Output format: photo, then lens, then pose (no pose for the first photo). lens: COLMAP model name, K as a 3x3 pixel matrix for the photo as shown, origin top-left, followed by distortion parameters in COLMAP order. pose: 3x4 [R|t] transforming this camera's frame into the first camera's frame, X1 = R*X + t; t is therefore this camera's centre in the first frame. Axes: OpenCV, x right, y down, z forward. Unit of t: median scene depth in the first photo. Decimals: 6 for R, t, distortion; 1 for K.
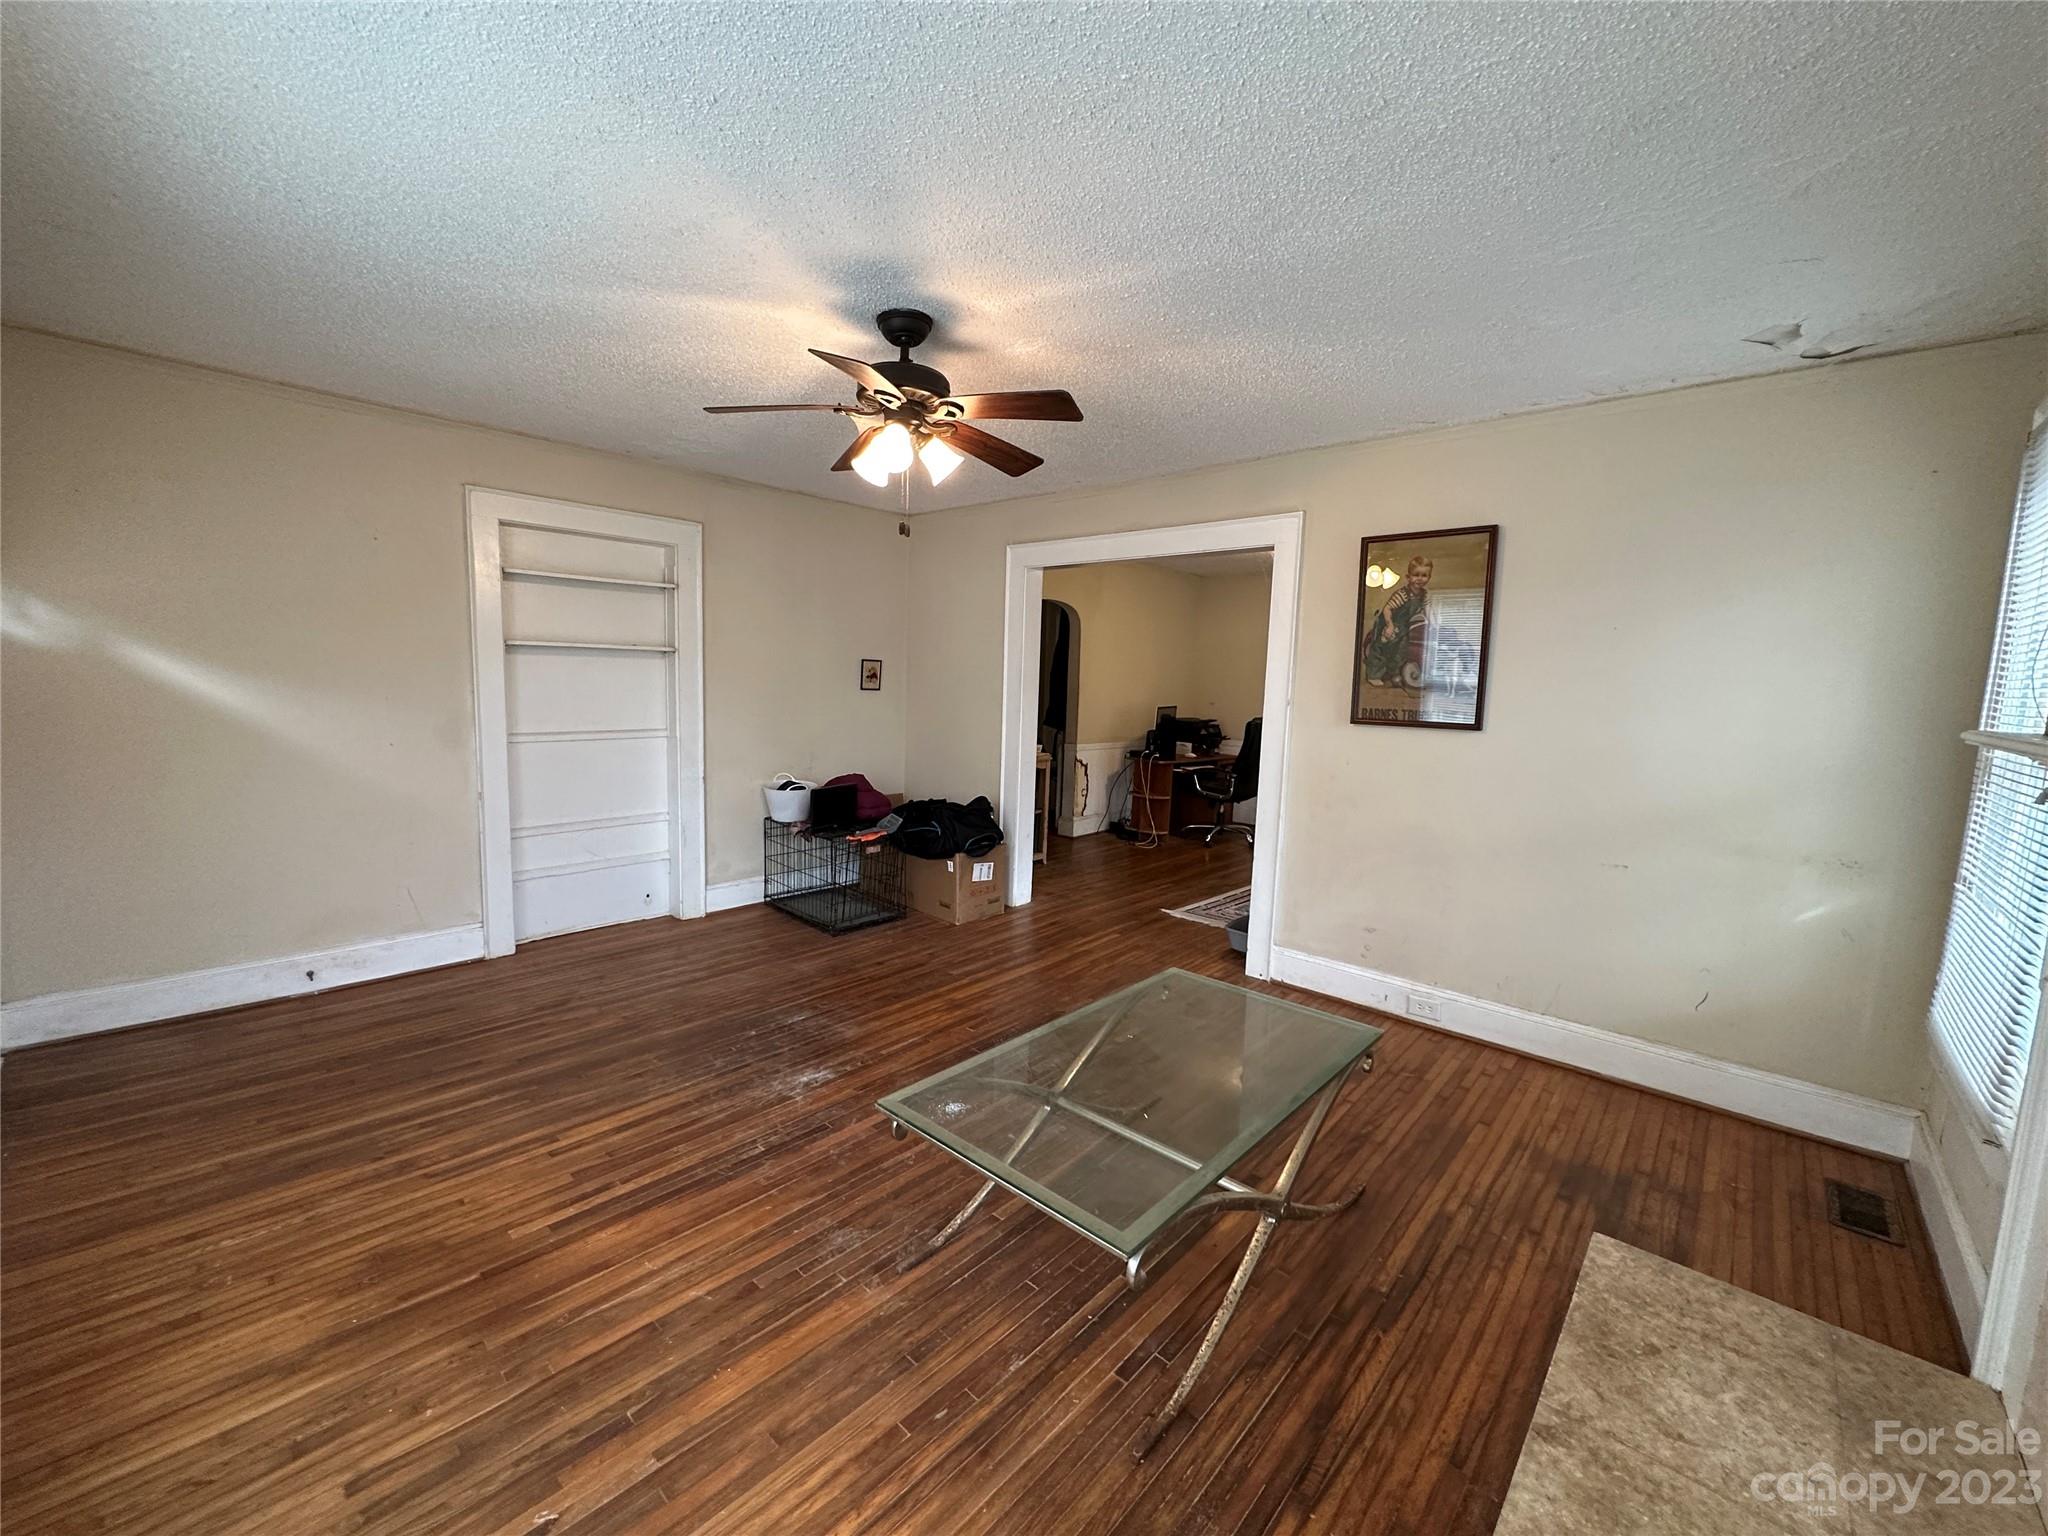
lens RADIAL K [[813.8, 0, 1025.7], [0, 813.8, 767.9], [0, 0, 1]] dist [-0.004556, 0.000589]
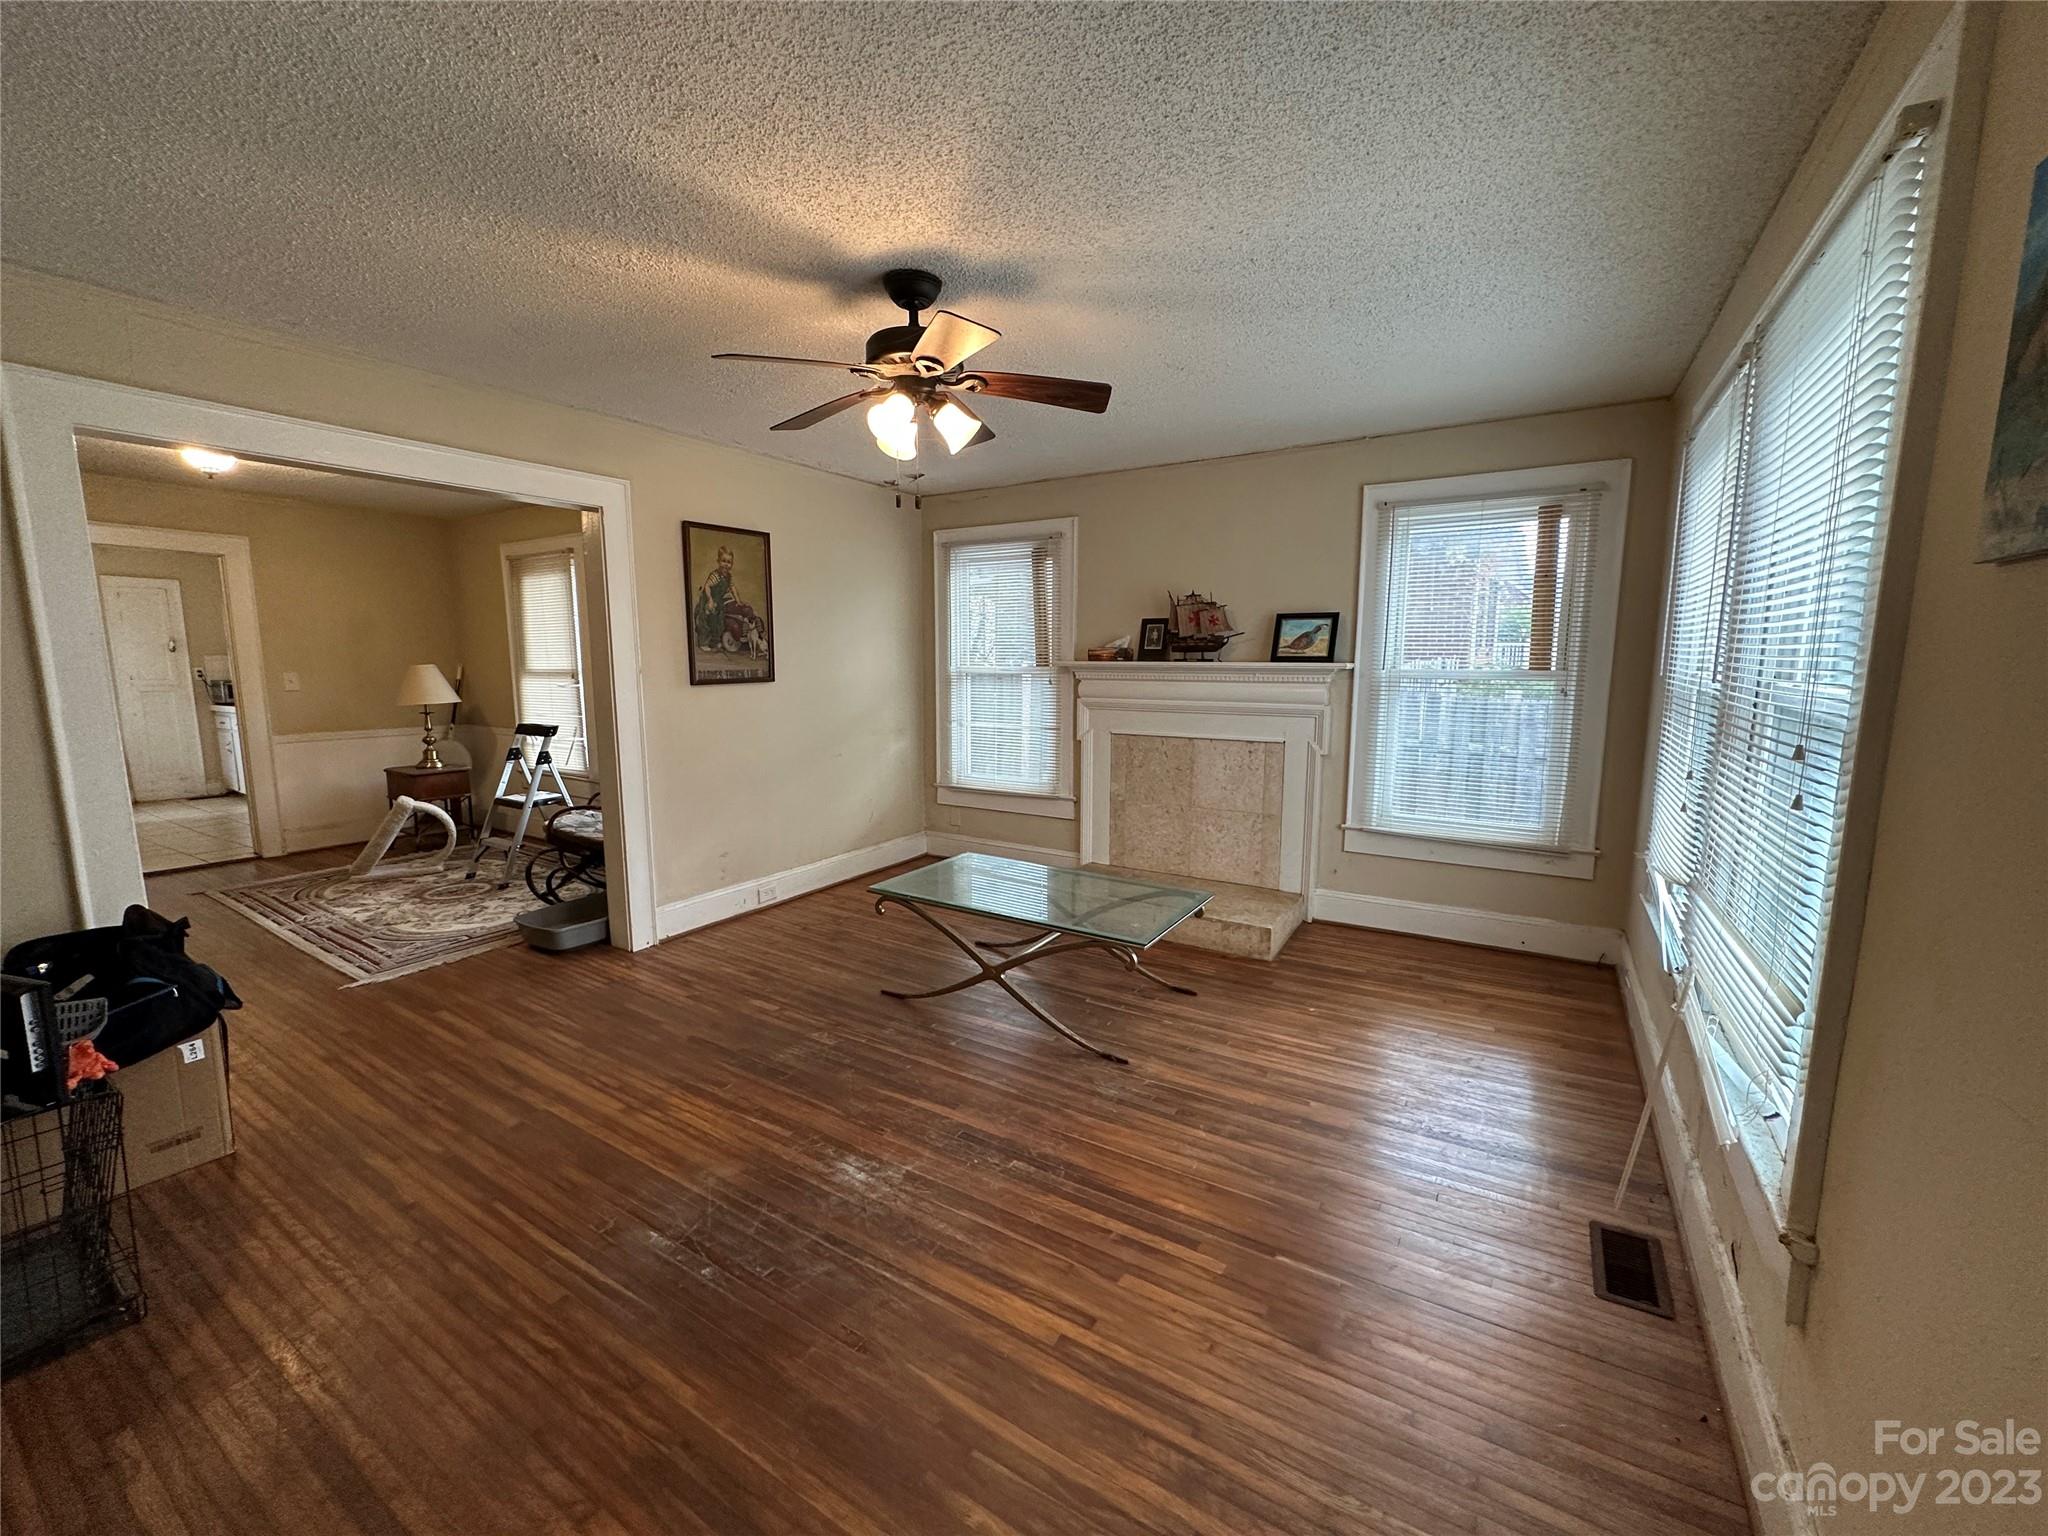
lens RADIAL K [[813.8, 0, 1023.6], [0, 813.8, 766.7], [0, 0, 1]] dist [-0.004556, 0.000589]
pose [[-0.177935, -0.166146, 0.969915, -0.857727], [0.103726, 0.976986, 0.186387, -0.114593], [-0.978560, 0.133770, -0.156606, 0.790224]]
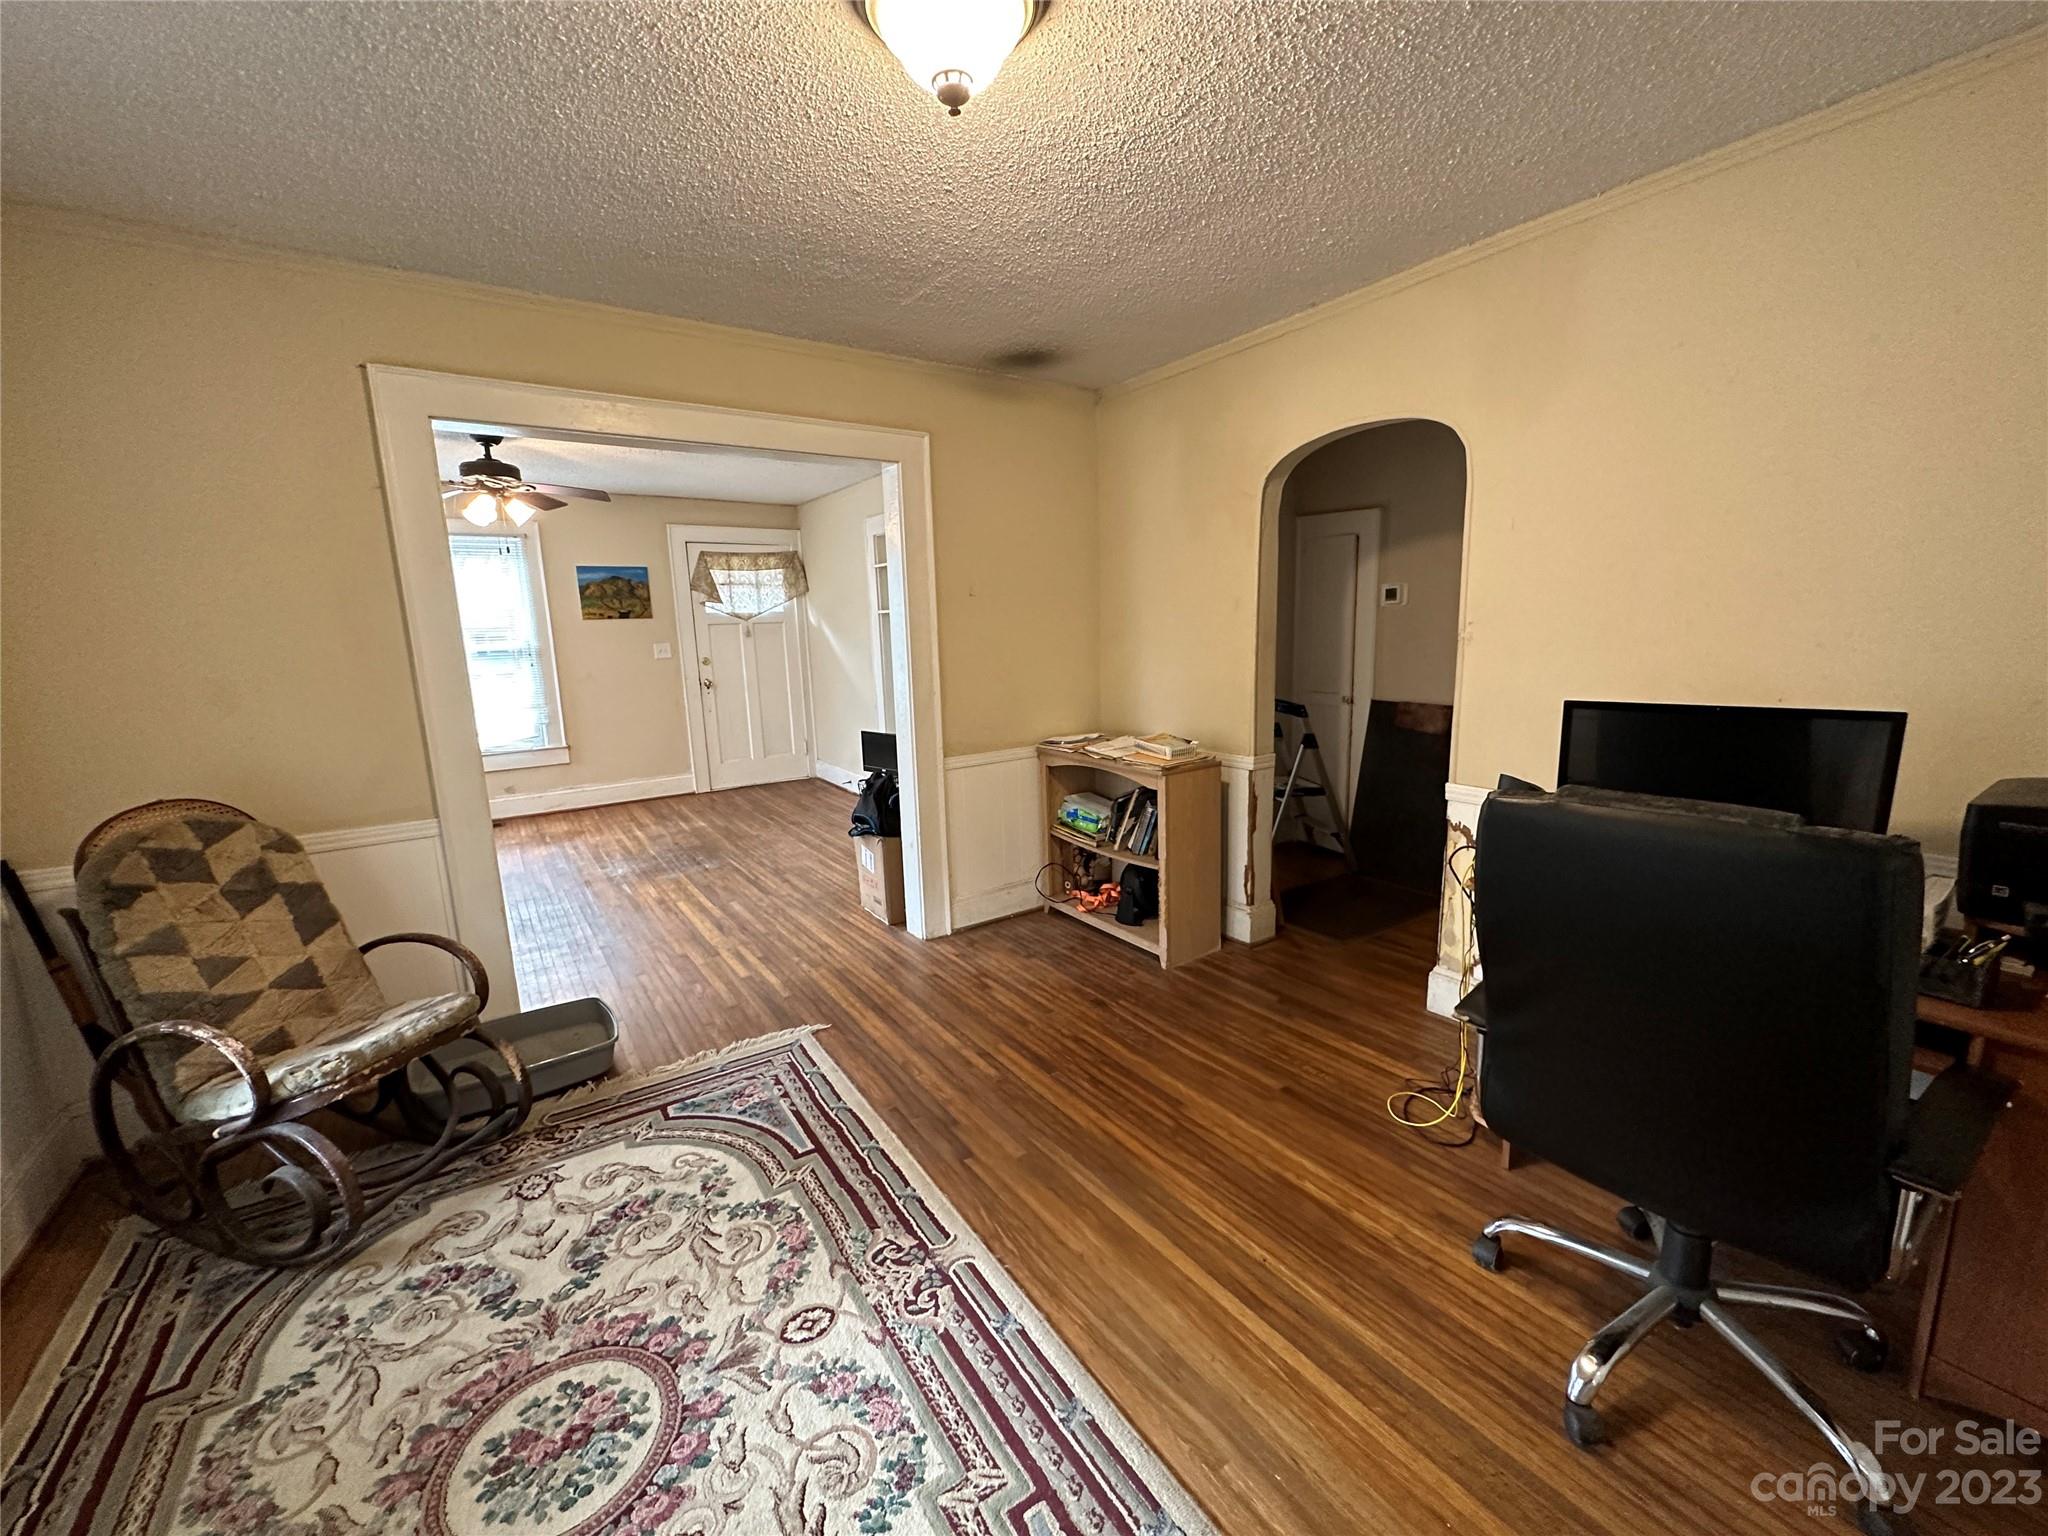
lens RADIAL K [[813.8, 0, 1023.7], [0, 813.8, 770.5], [0, 0, 1]] dist [-0.004556, 0.000589]
pose [[-0.227097, 0.152221, -0.961902, 0.998979], [-0.088361, 0.980414, 0.176012, -0.176442], [0.969855, 0.124966, -0.209199, 1.866497]]
